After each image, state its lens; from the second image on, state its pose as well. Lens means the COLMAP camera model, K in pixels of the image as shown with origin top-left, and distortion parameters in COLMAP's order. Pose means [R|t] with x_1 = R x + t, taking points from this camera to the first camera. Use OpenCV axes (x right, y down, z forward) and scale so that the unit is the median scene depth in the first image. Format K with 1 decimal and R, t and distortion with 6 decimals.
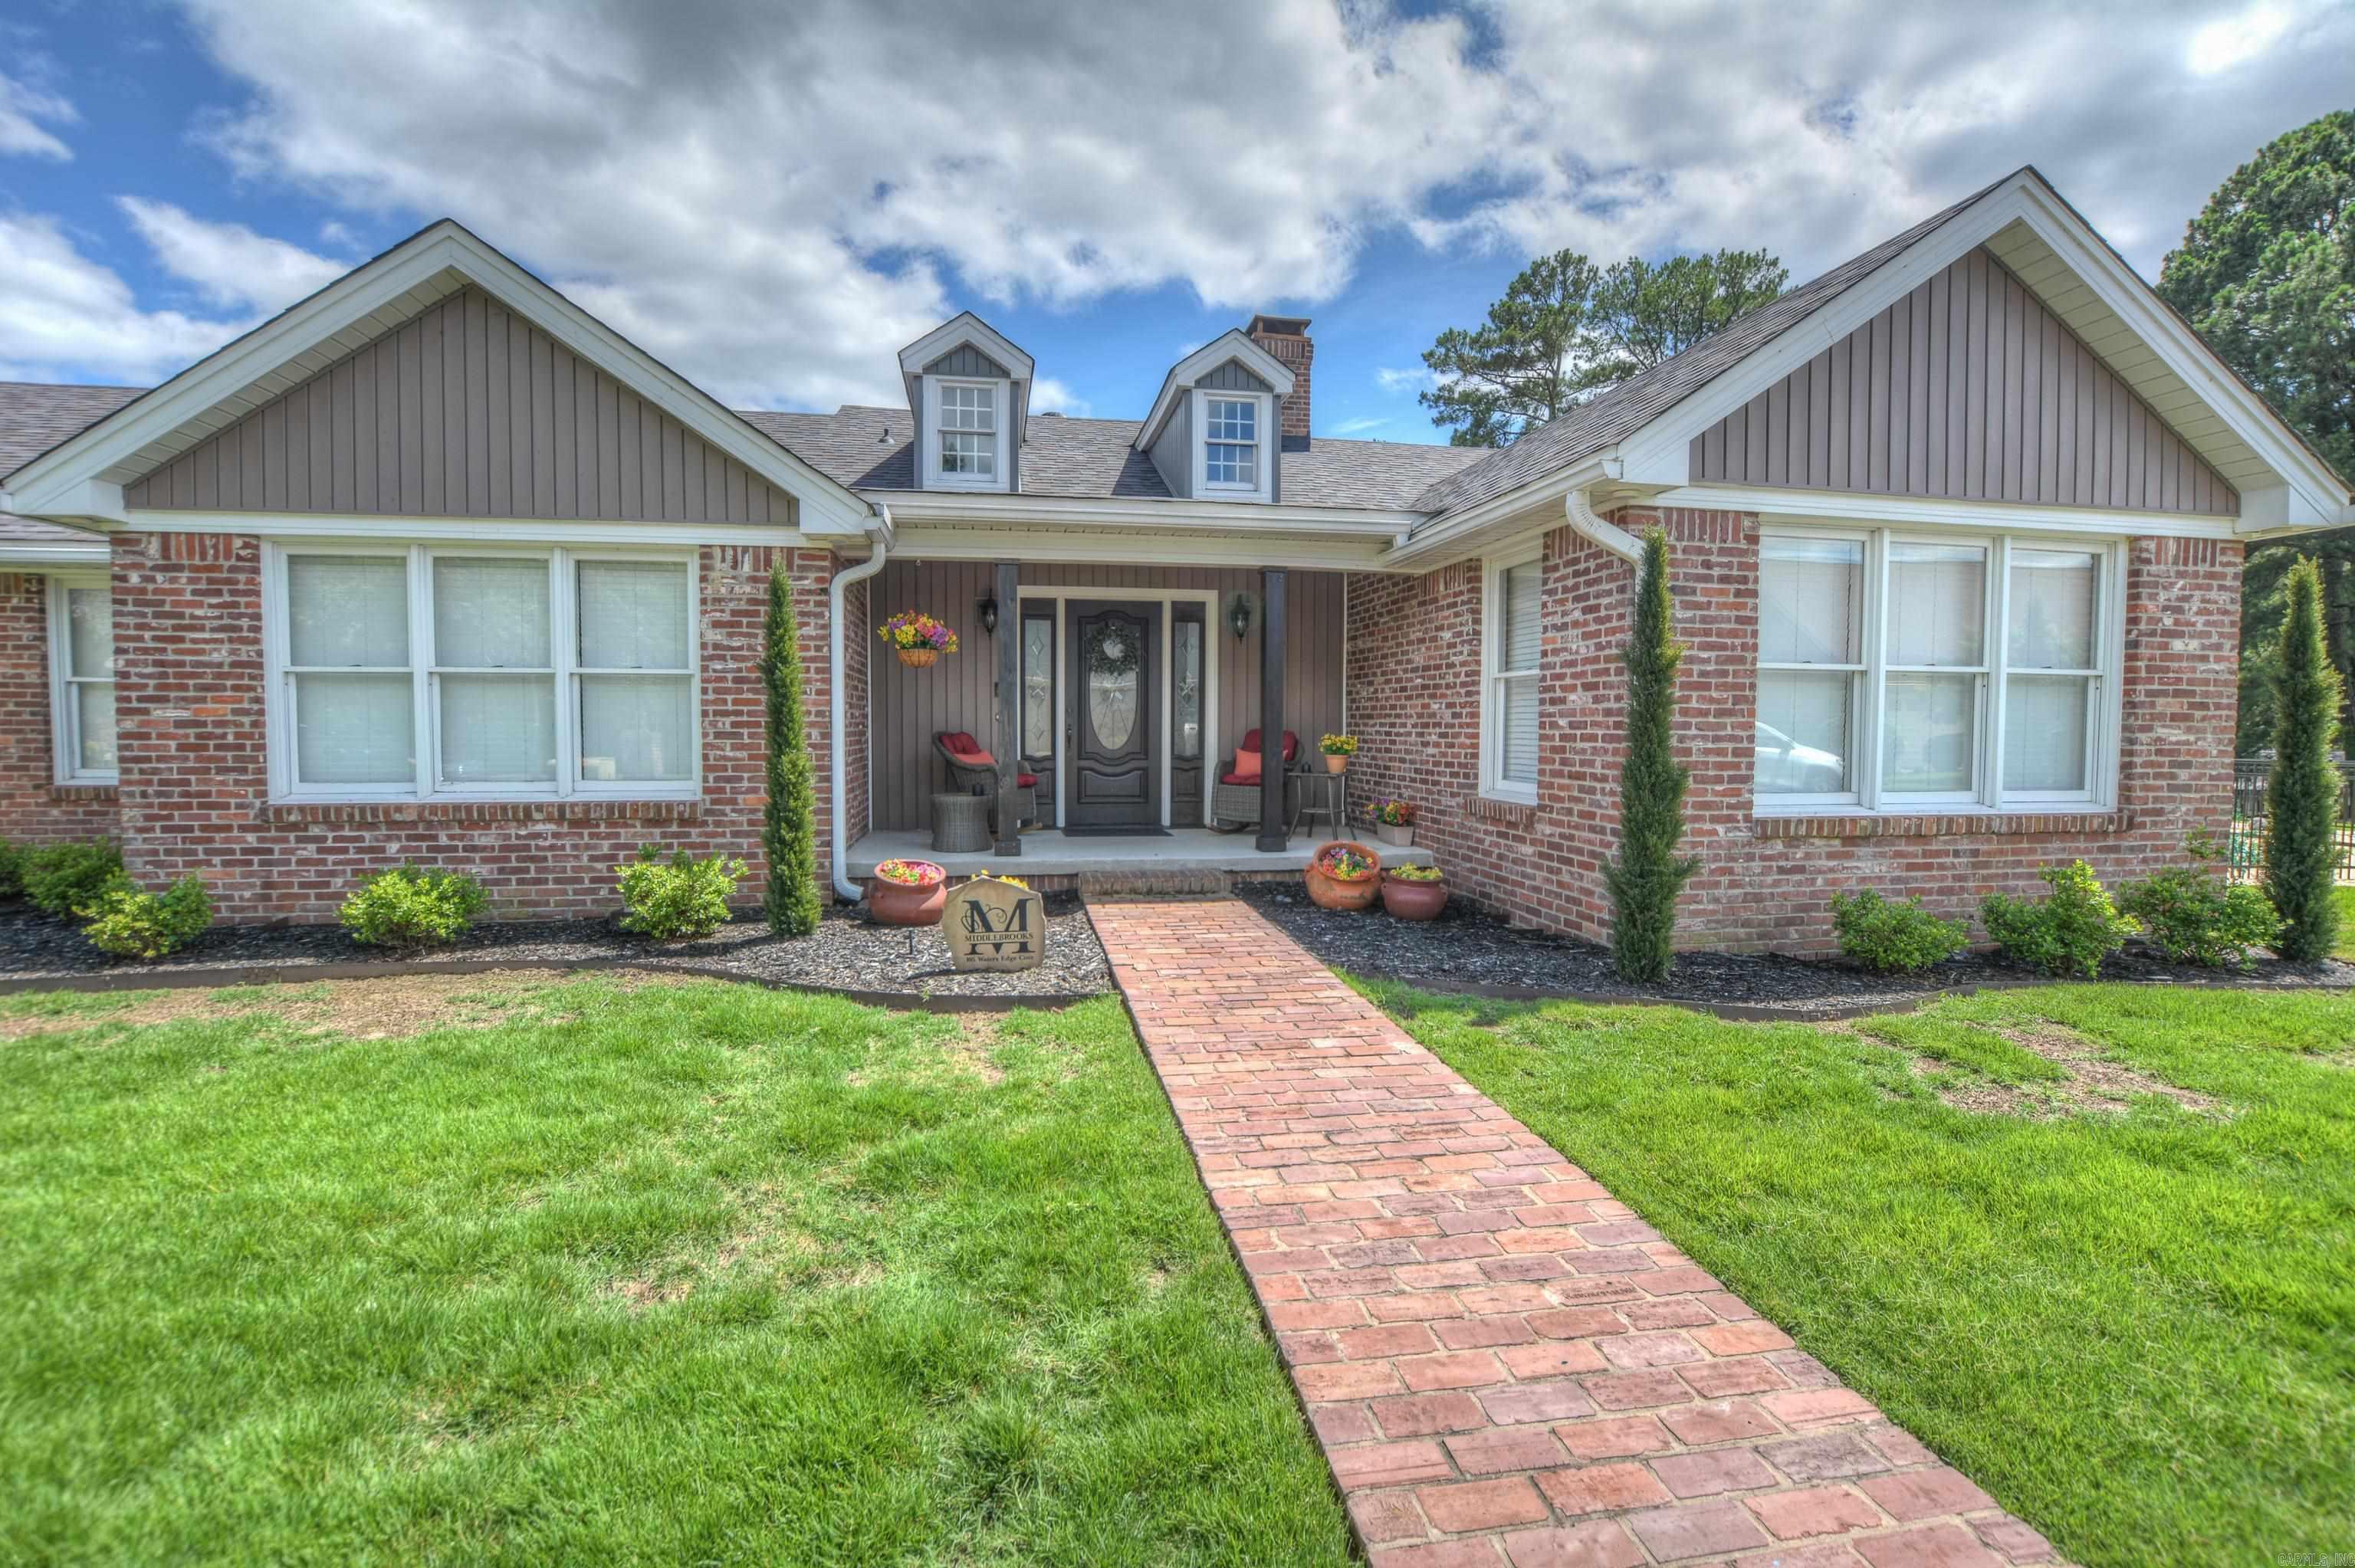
lens RADIAL K [[1040.6, 0, 1172.4], [0, 1040.6, 784.1], [0, 0, 1]] dist [-0.042224, 0.007497]
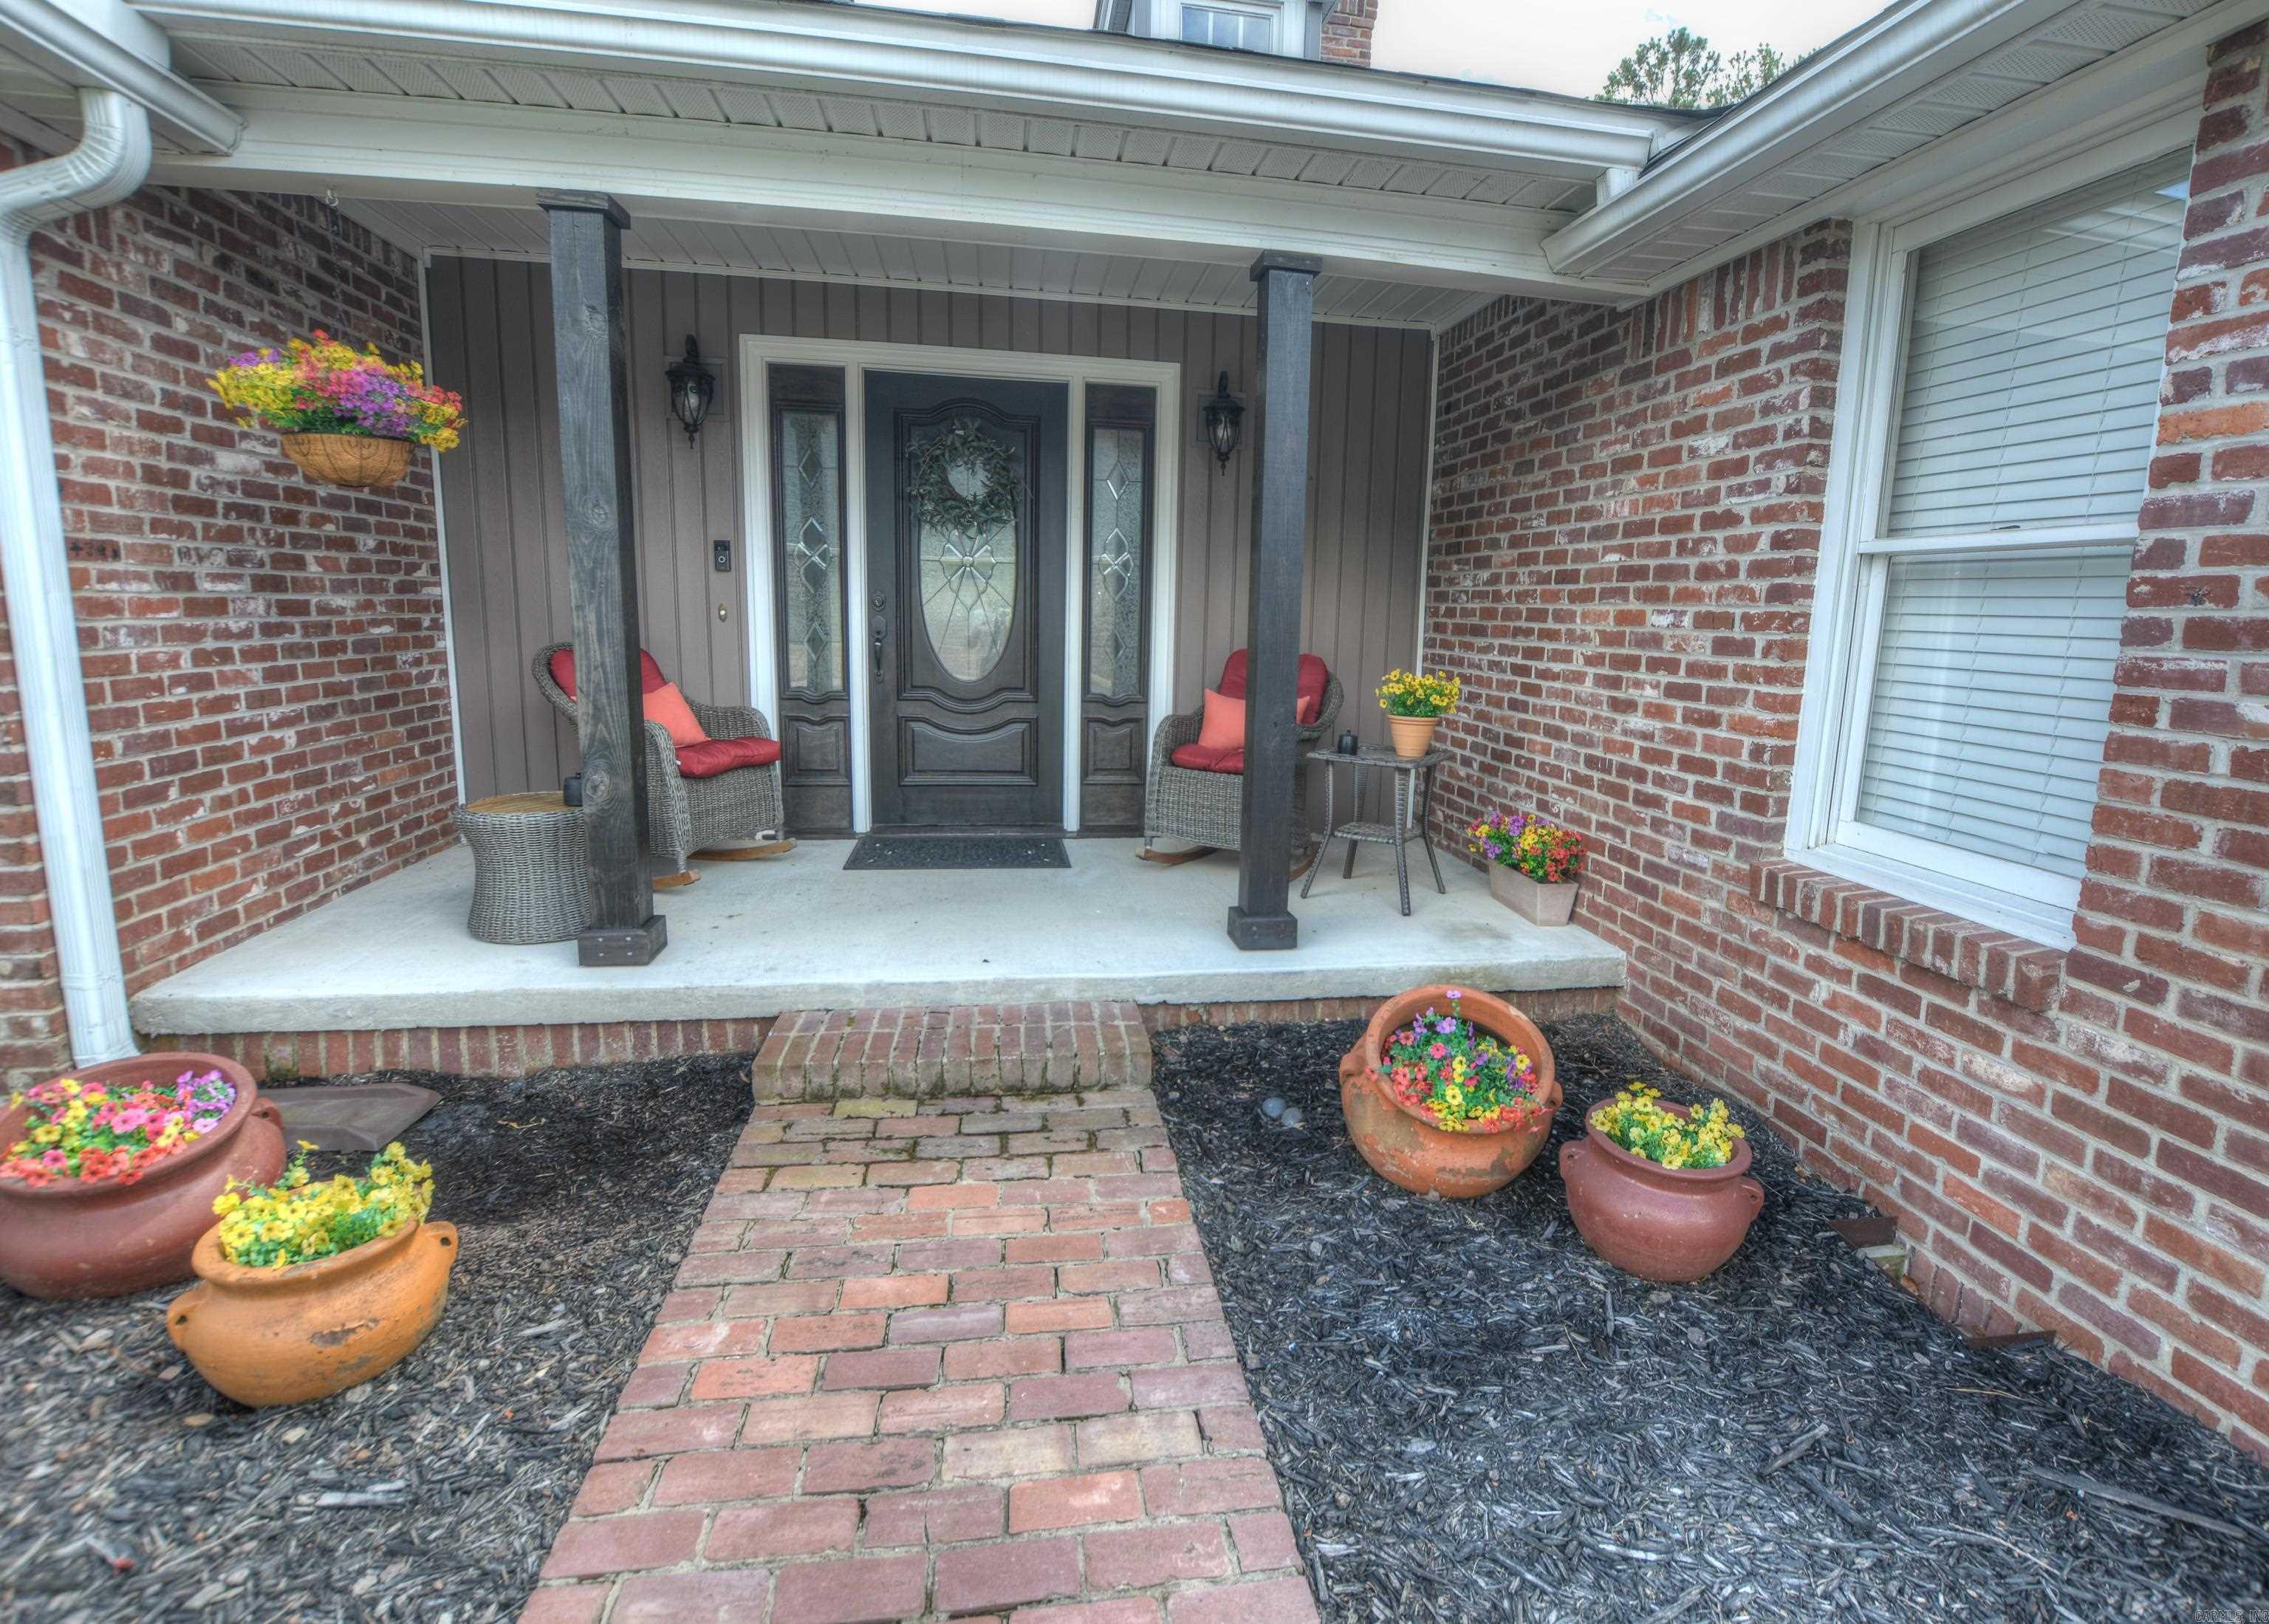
lens RADIAL K [[1144.7, 0, 1209.1], [0, 1144.7, 809.5], [0, 0, 1]] dist [-0.023583, 0.000029]
pose [[0.999500, 0.022437, 0.022286, 0.060074], [-0.024856, 0.993062, 0.114933, -0.046147], [-0.019553, -0.115429, 0.993123, 0.522614]]
